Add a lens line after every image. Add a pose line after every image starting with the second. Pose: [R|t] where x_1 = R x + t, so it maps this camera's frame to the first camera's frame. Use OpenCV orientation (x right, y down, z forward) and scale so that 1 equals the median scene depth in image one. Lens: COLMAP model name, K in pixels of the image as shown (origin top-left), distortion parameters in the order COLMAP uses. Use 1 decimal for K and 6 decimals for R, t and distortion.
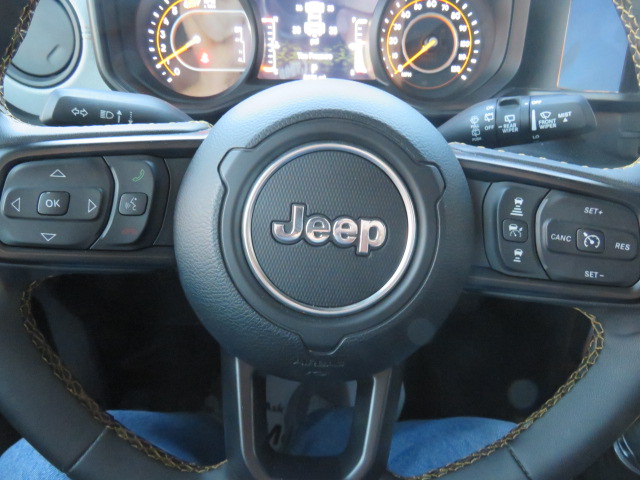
lens RADIAL K [[482.4, 0, 318.1], [0, 482.4, 238.1], [0, 0, 1]] dist [-0.001223, 0.000121]
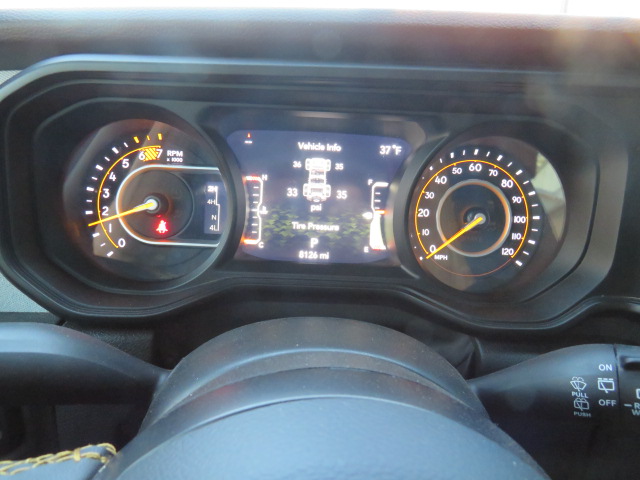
lens RADIAL K [[482.4, 0, 321.3], [0, 482.4, 241.9], [0, 0, 1]] dist [-0.001223, 0.000121]
pose [[0.999114, 0.039621, 0.014177, -0.007841], [-0.036296, 0.981859, -0.186105, -0.223011], [-0.021293, 0.185426, 0.982428, 0.291206]]
